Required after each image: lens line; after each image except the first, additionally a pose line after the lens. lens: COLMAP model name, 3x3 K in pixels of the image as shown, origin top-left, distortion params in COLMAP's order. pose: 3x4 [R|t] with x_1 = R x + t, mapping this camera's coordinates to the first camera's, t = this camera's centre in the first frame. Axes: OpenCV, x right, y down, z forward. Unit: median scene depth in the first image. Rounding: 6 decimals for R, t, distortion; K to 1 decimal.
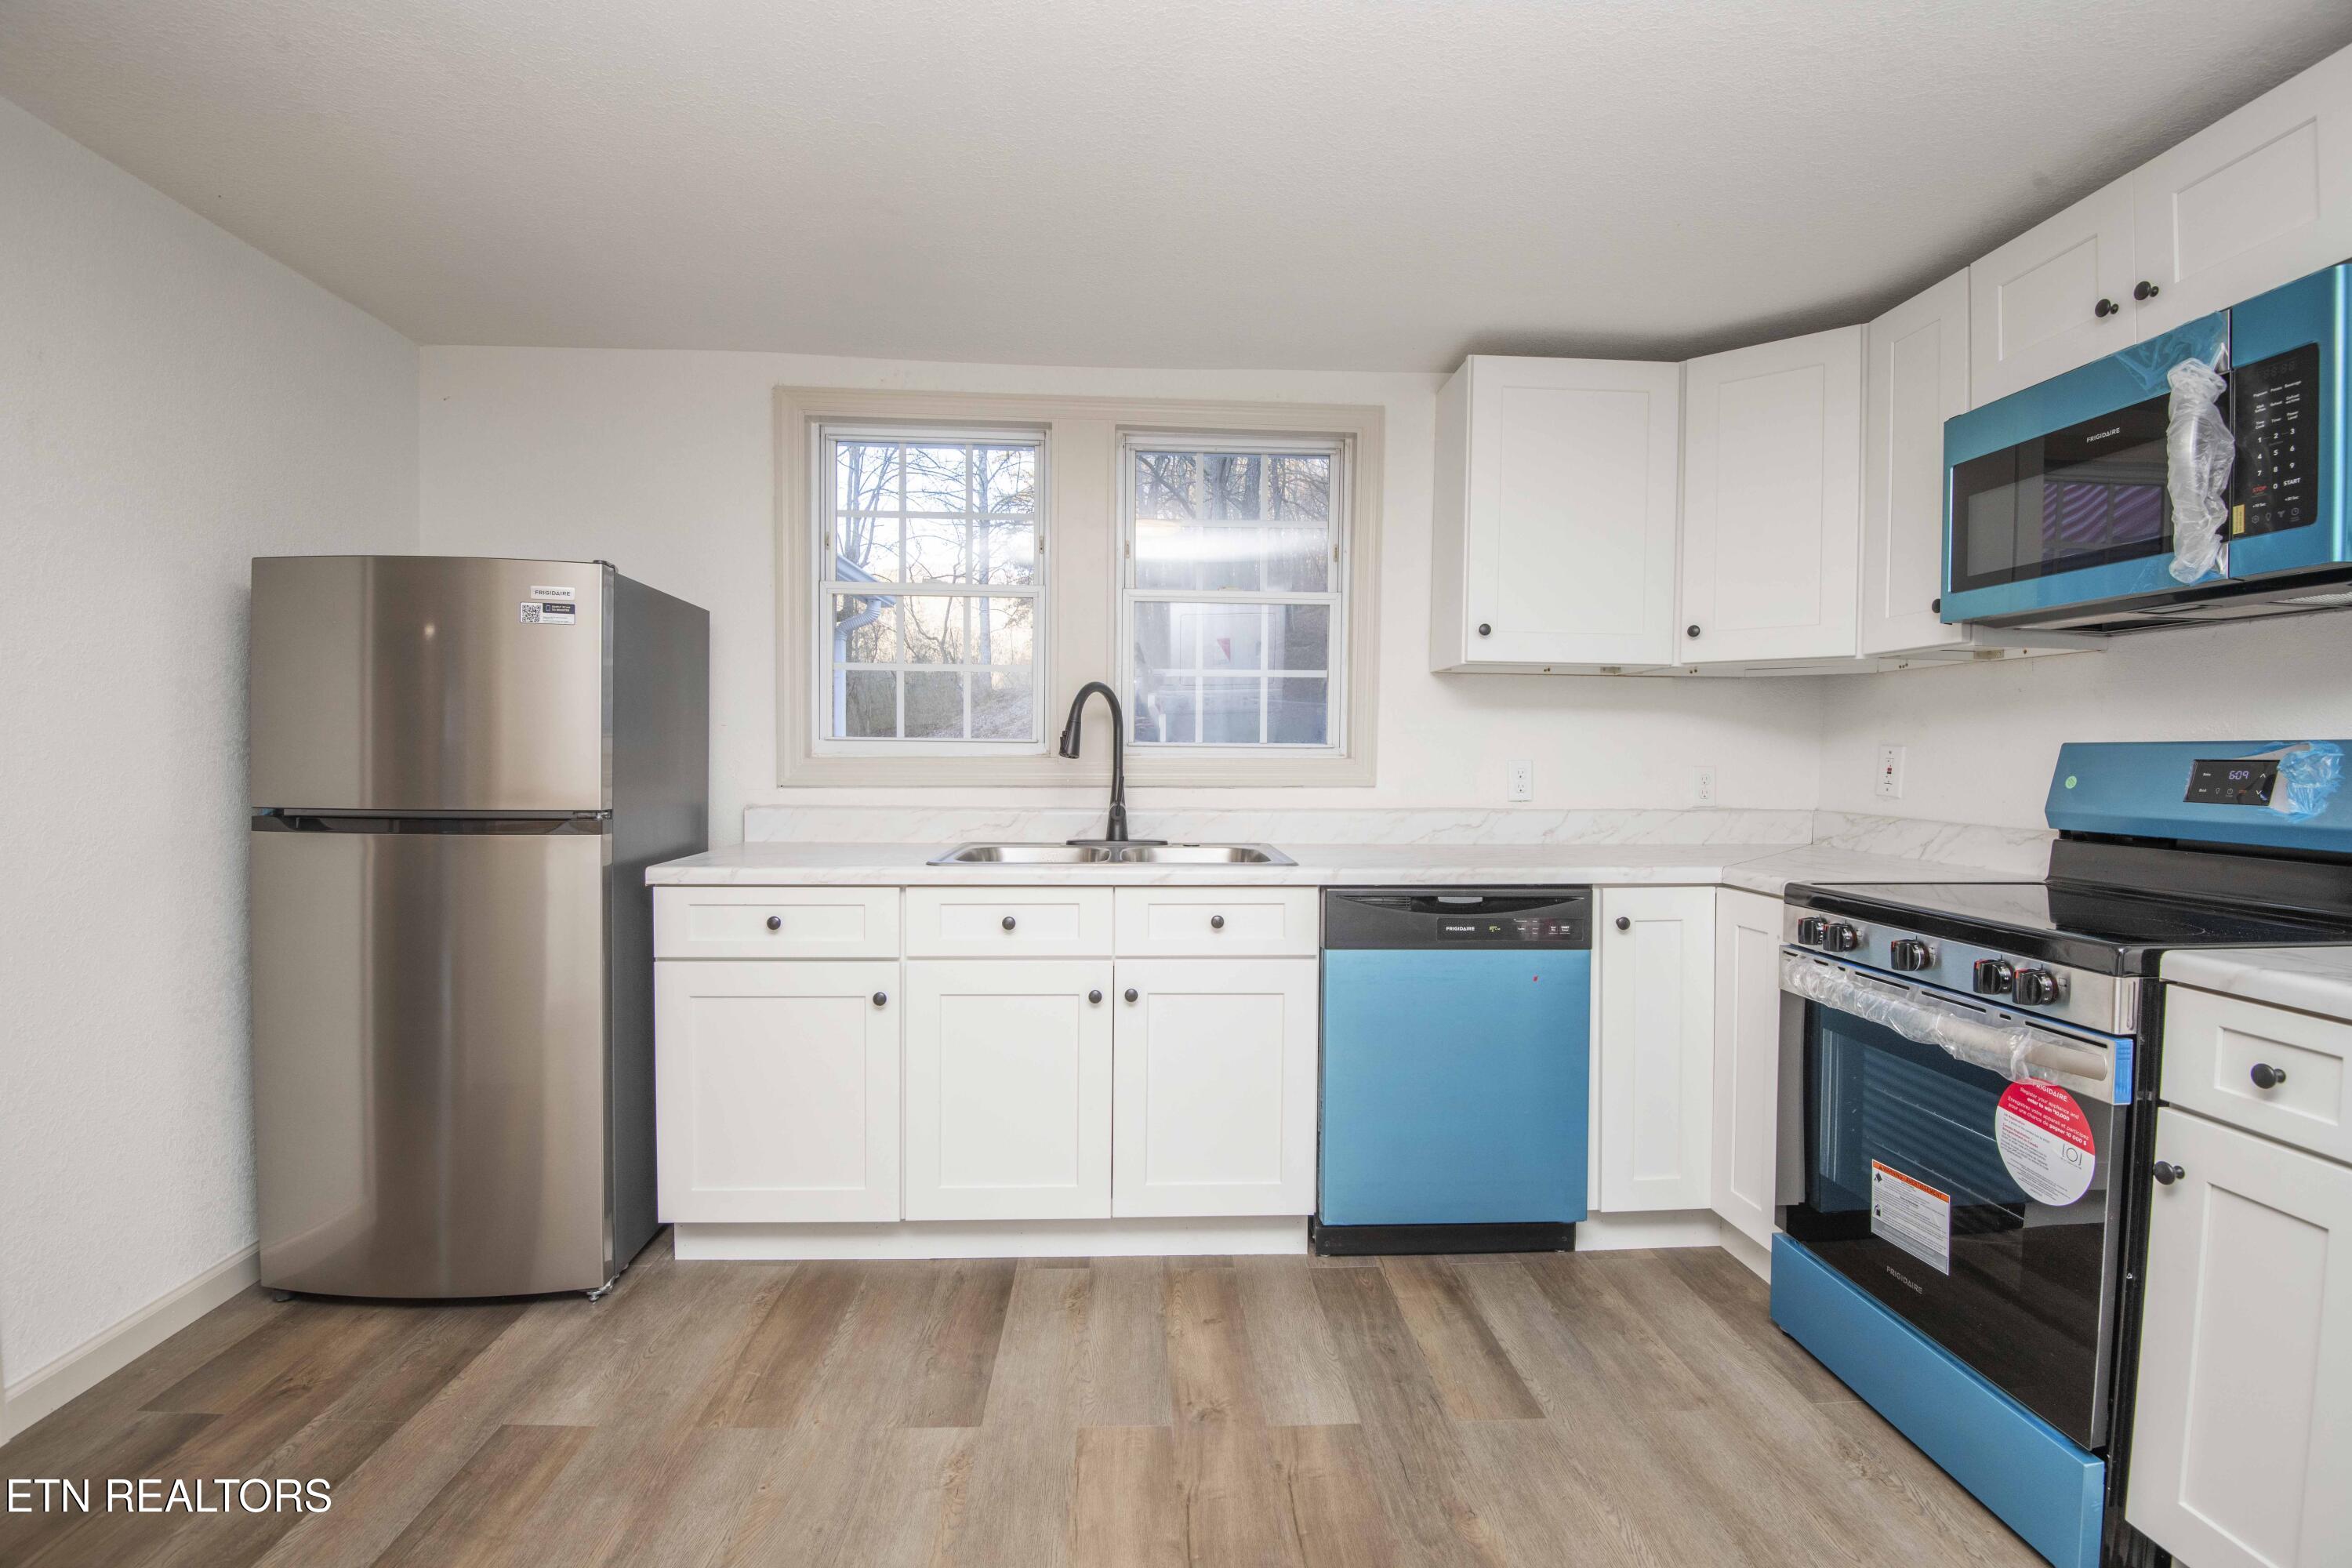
lens RADIAL K [[1087.1, 0, 1181.3], [0, 1087.1, 780.0], [0, 0, 1]] dist [-0.020044, -0.013193]
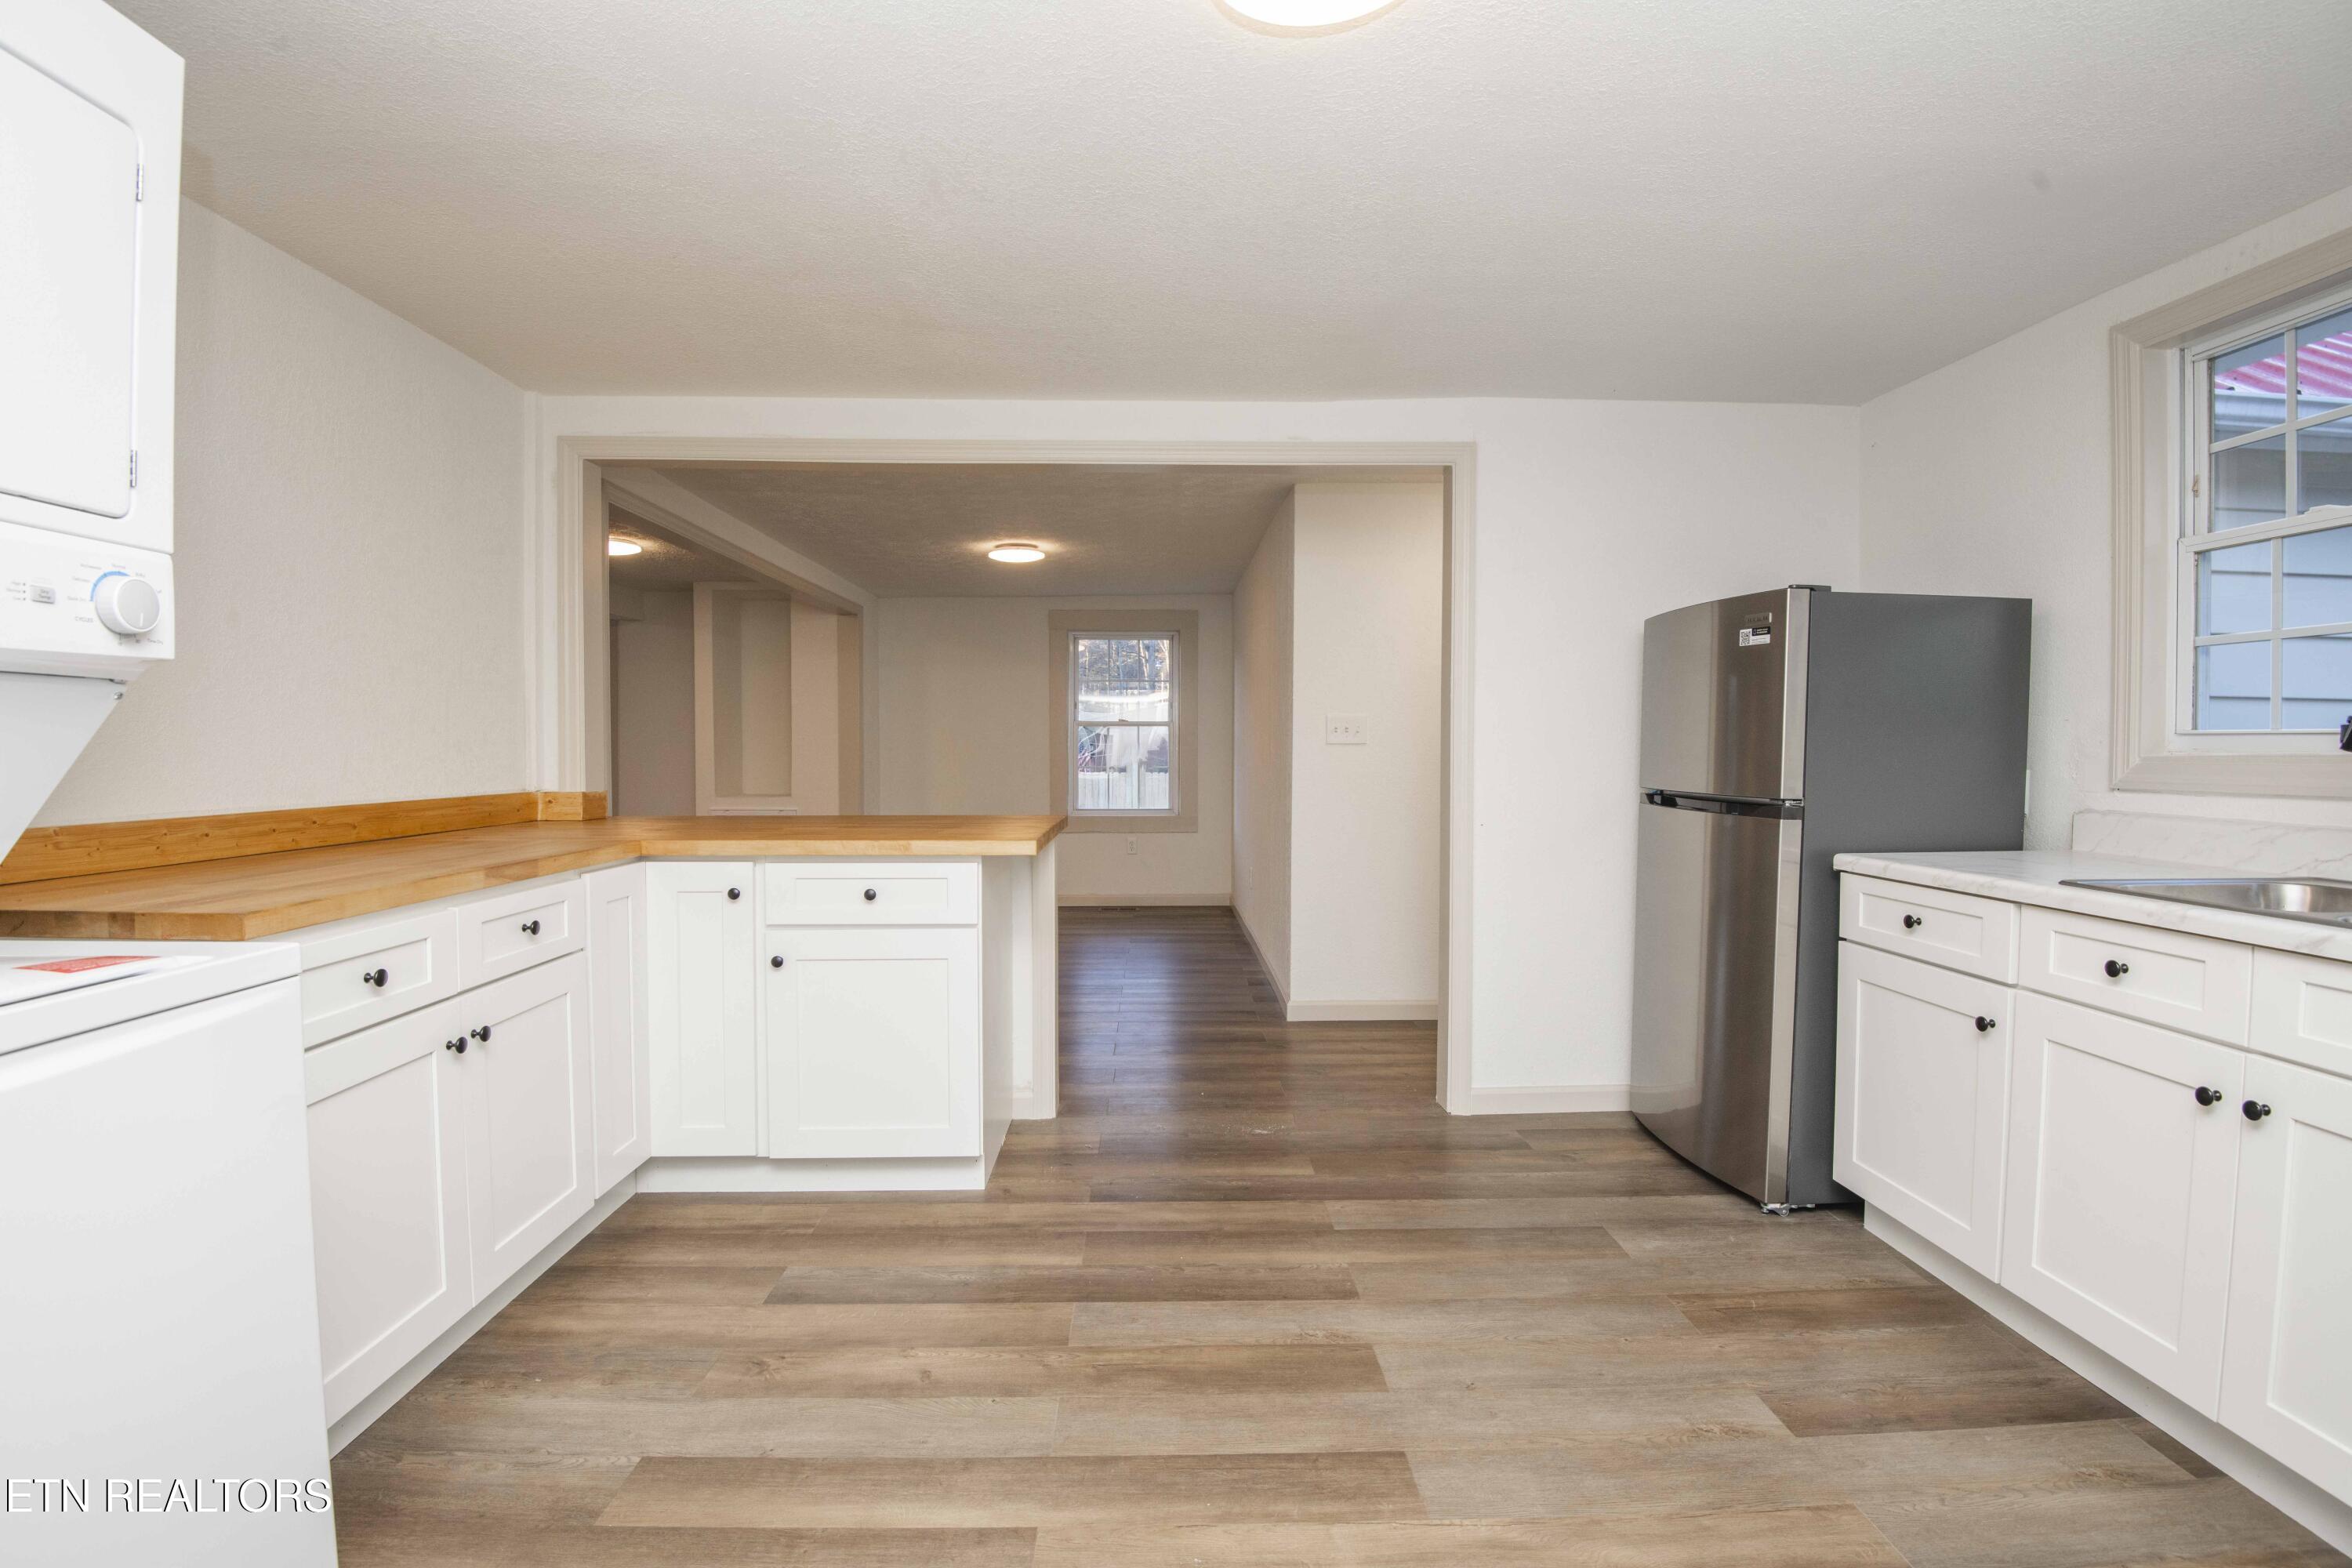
lens RADIAL K [[1087.1, 0, 1185.2], [0, 1087.1, 778.6], [0, 0, 1]] dist [-0.020044, -0.013193]
pose [[-0.019761, 0.020278, -0.999599, 0.653663], [-0.026124, 0.999442, 0.020791, -0.001683], [0.999463, 0.026524, -0.019221, 0.377520]]
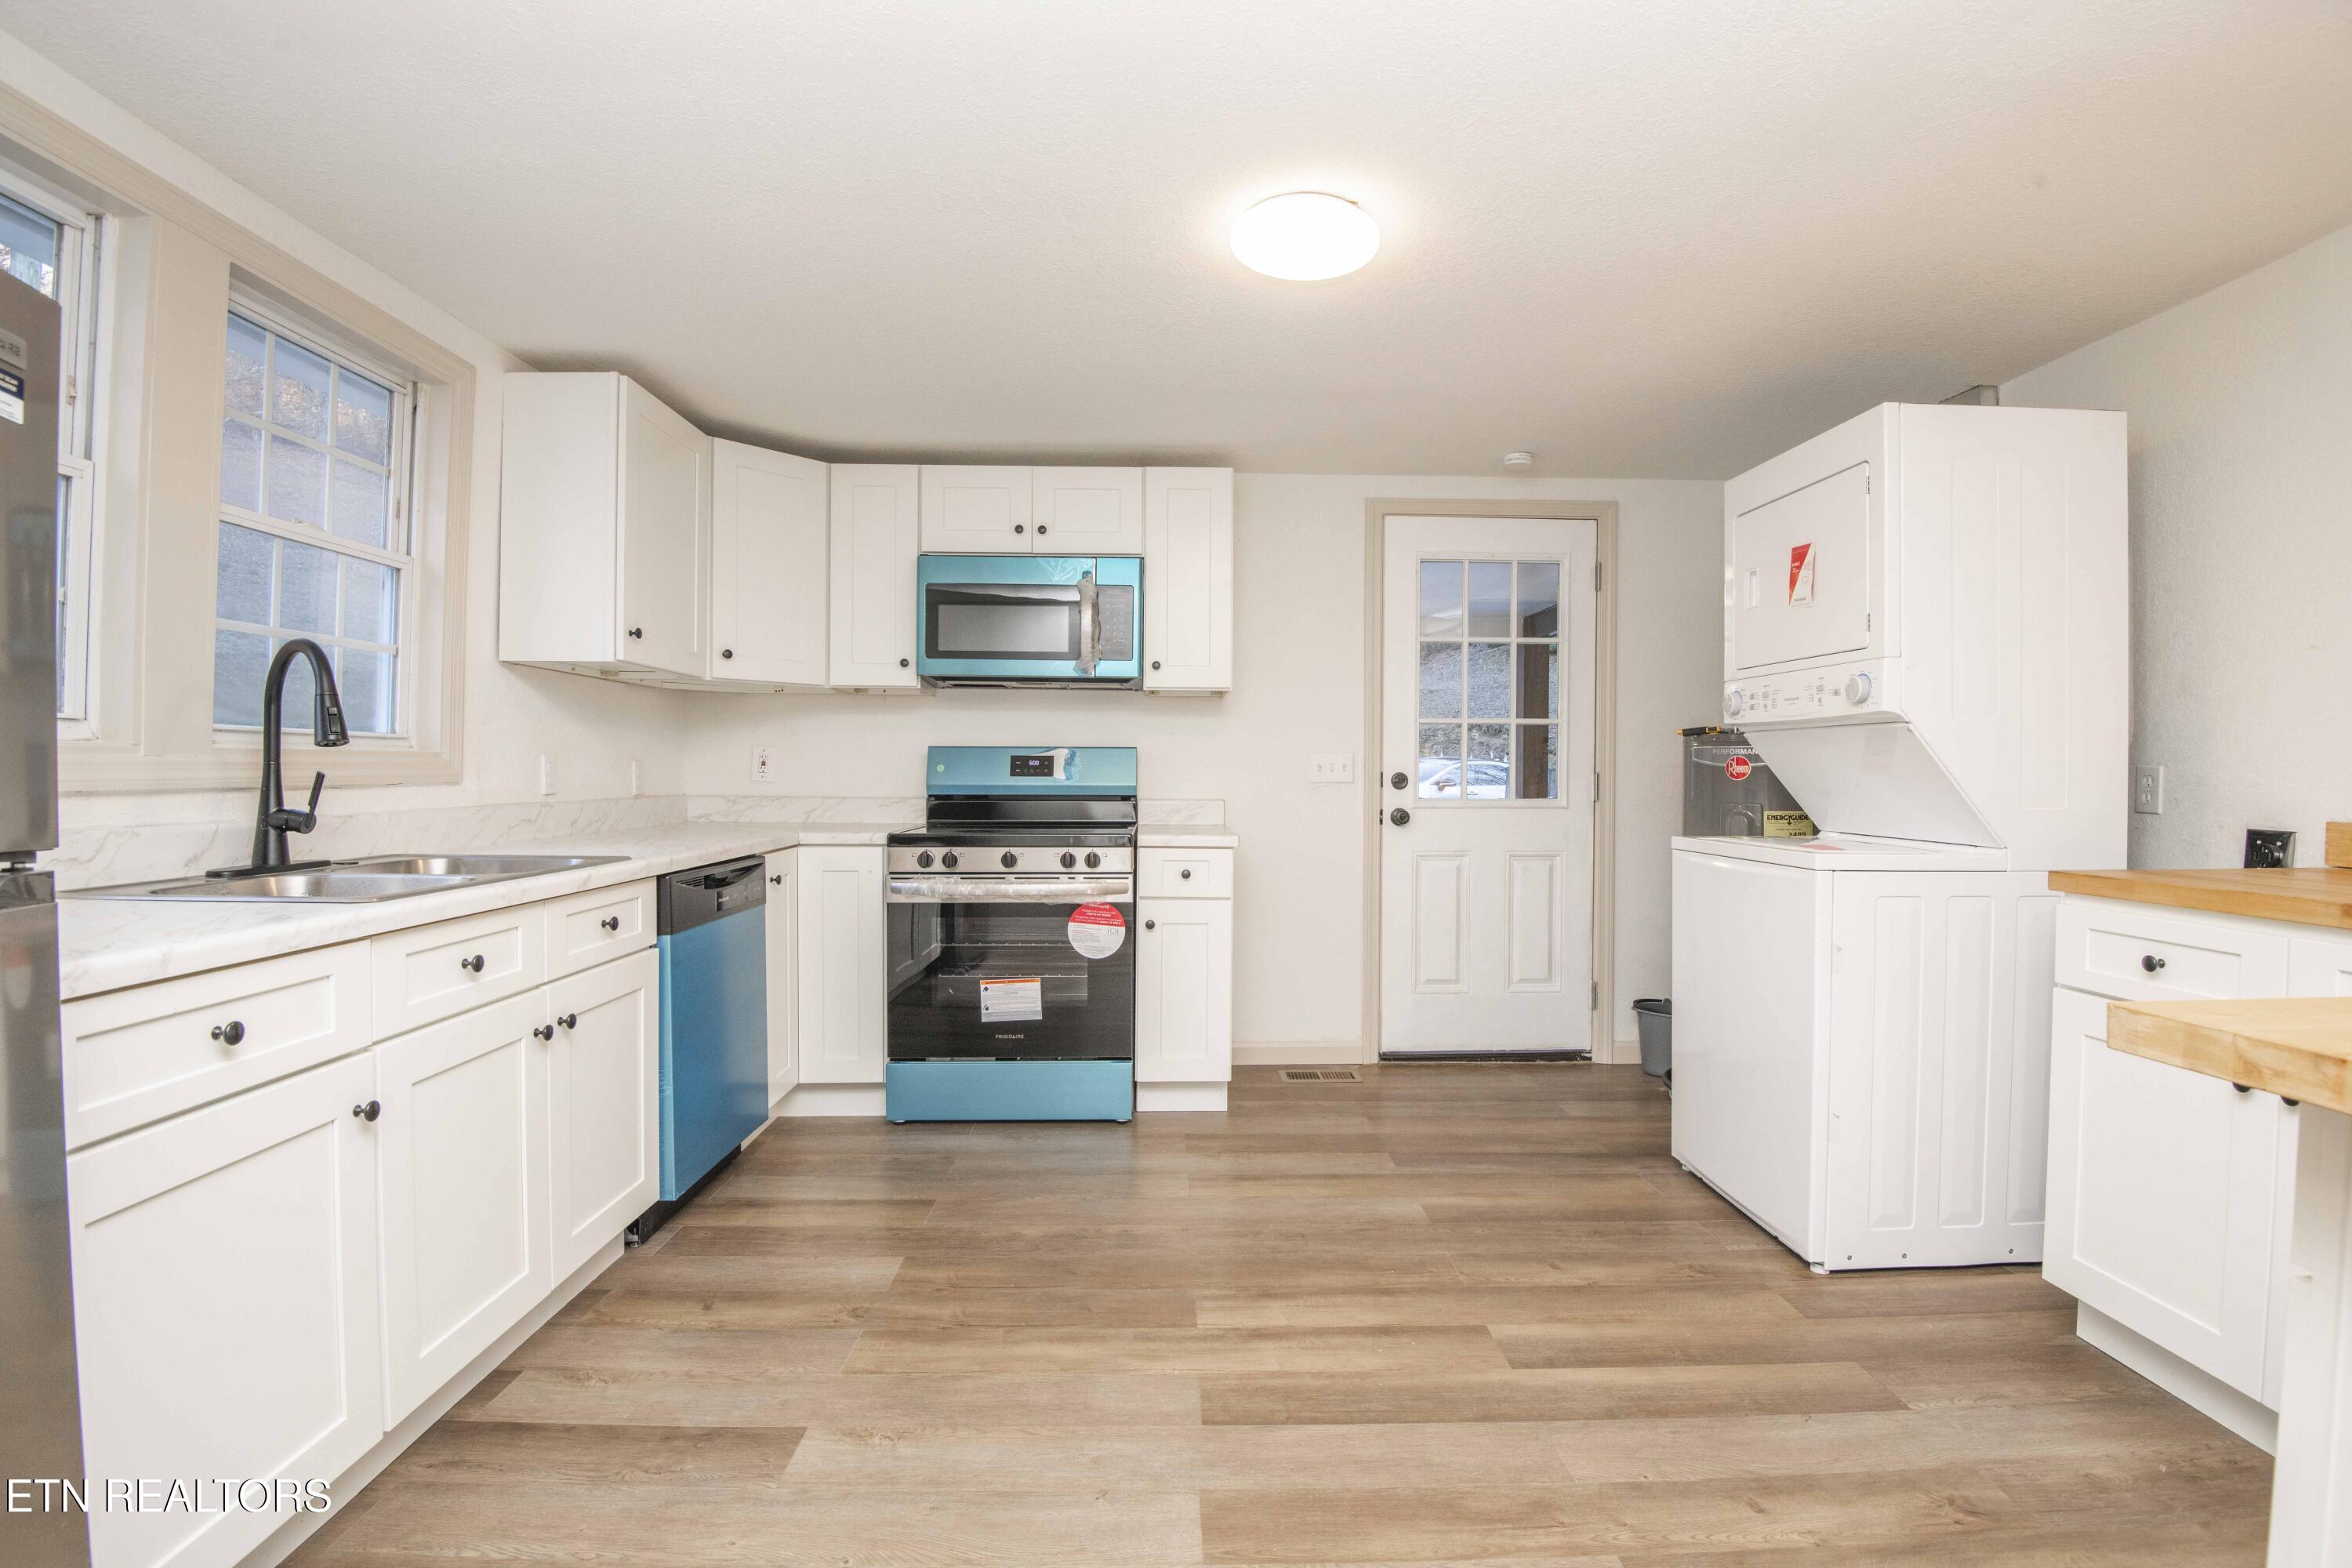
lens RADIAL K [[1087.1, 0, 1181.5], [0, 1087.1, 784.8], [0, 0, 1]] dist [-0.020044, -0.013193]
pose [[0.028632, -0.020401, 0.999382, -0.960916], [0.018550, 0.999630, 0.019875, 0.001614], [-0.999418, 0.017969, 0.029000, 0.521791]]
